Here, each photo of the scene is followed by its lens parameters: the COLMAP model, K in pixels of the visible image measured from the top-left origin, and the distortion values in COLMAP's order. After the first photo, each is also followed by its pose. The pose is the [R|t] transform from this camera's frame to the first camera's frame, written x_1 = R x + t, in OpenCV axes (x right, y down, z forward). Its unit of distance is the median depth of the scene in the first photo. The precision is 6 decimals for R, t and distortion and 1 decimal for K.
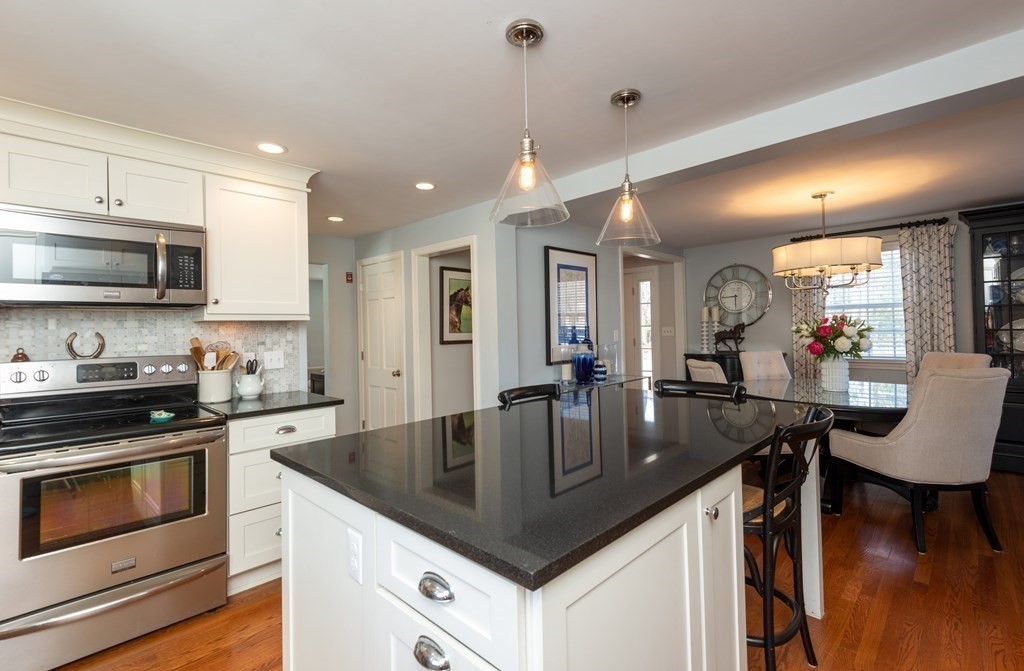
lens RADIAL K [[459.3, 0, 515.2], [0, 459.3, 328.7], [0, 0, 1]] dist [-0.012493, -0.001090]
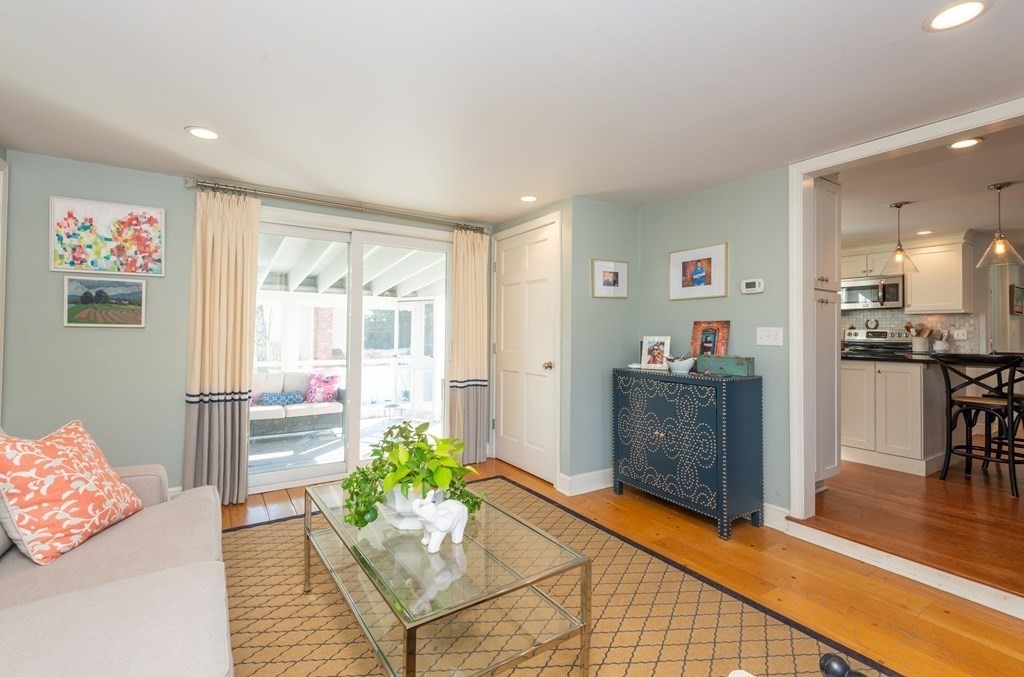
lens RADIAL K [[459.5, 0, 538.5], [0, 459.5, 325.0], [0, 0, 1]] dist [0.003844, -0.000276]
pose [[-0.220509, 0.003213, -0.975380, 1.736167], [-0.005197, 0.999977, 0.004469, 0.031877], [0.975371, 0.006055, -0.220487, -0.253086]]
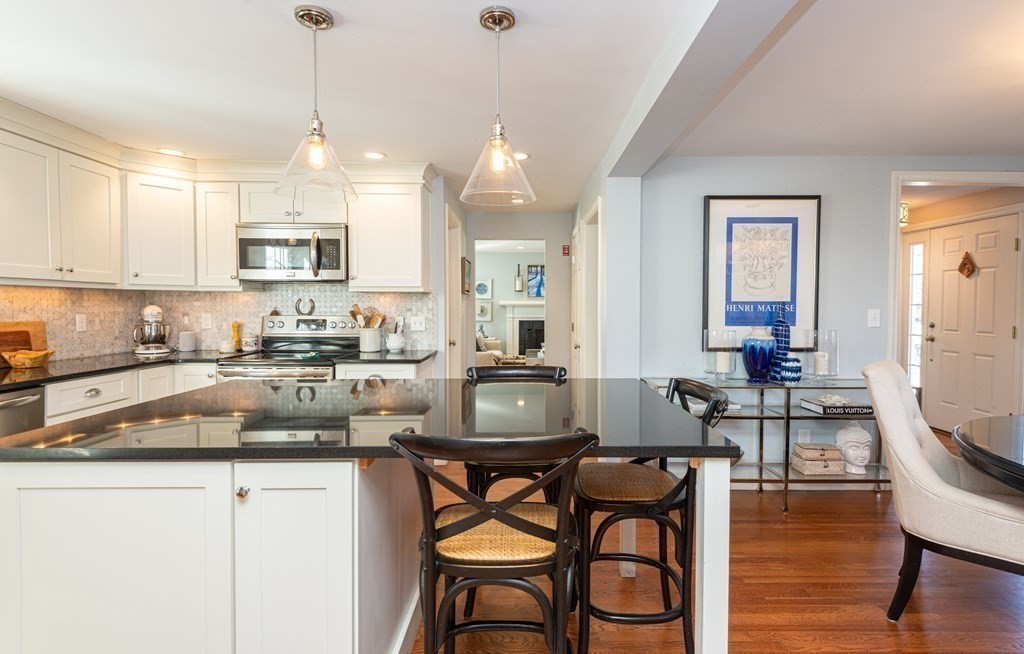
lens RADIAL K [[483.3, 0, 522.1], [0, 483.3, 325.0], [0, 0, 1]] dist [-0.000027, 0.000192]
pose [[0.693717, 0.053795, -0.718236, 0.649572], [-0.017995, 0.998190, 0.057382, -0.008623], [0.720023, -0.026882, 0.693430, 0.309327]]
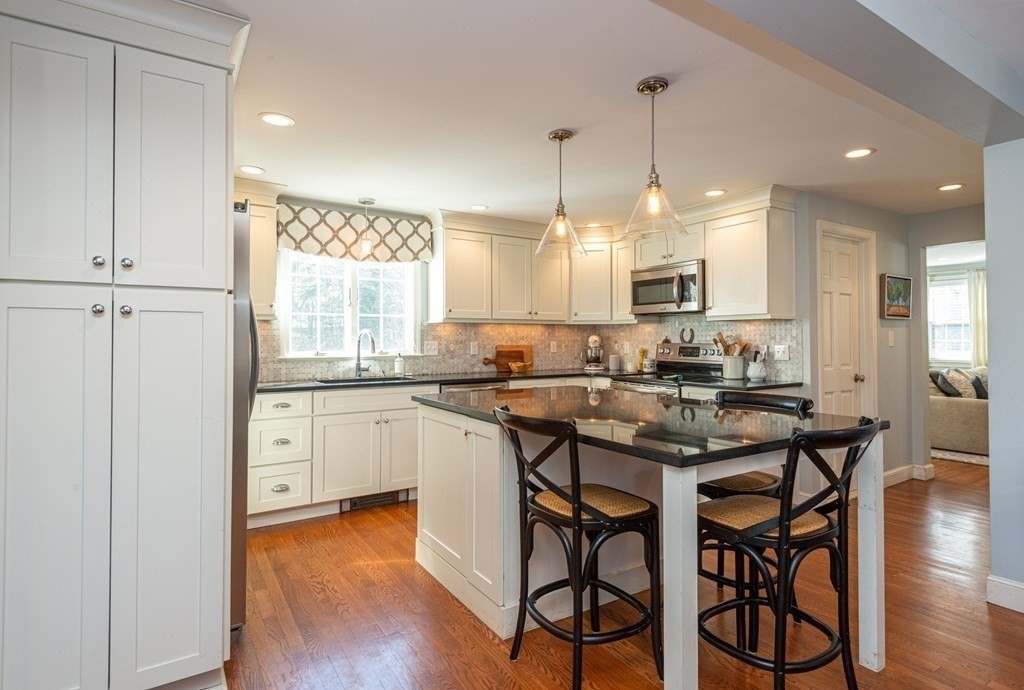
lens RADIAL K [[526.9, 0, 534.6], [0, 526.9, 333.7], [0, 0, 1]] dist [0.000762, -0.000415]
pose [[-0.223135, 0.013955, -0.974688, 0.984684], [0.006890, 0.999895, 0.012738, -0.001100], [0.974763, -0.003873, -0.223208, 0.724008]]
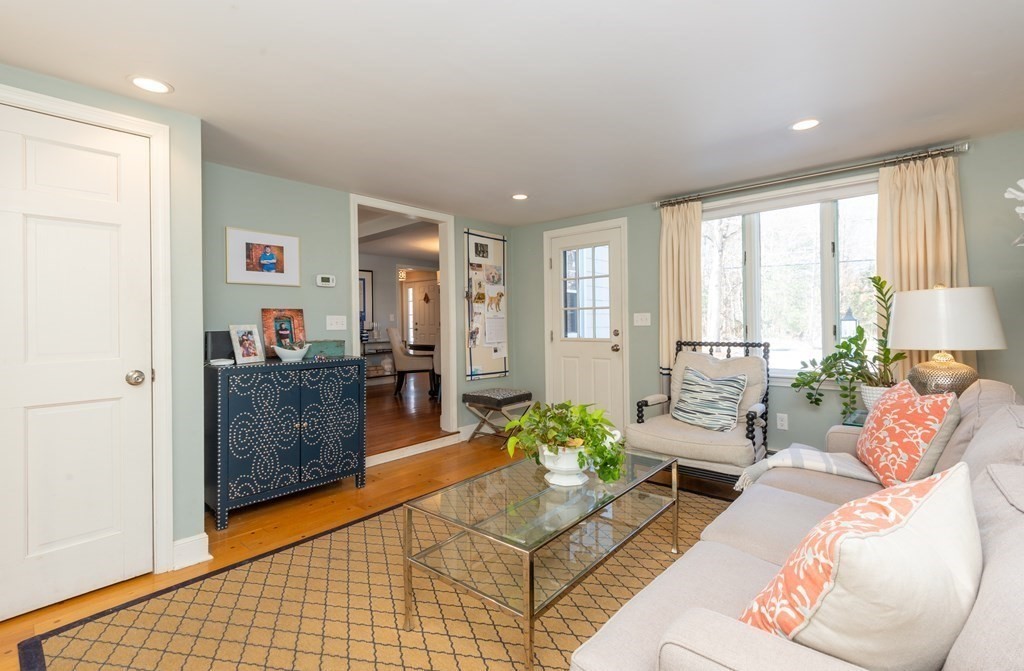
lens RADIAL K [[459.3, 0, 499.5], [0, 459.3, 320.4], [0, 0, 1]] dist [-0.012493, -0.001090]
pose [[0.999714, 0.012681, 0.020271, 1.041997], [-0.012562, 0.999903, -0.005974, 0.054698], [-0.020345, 0.005718, 0.999777, -1.271454]]
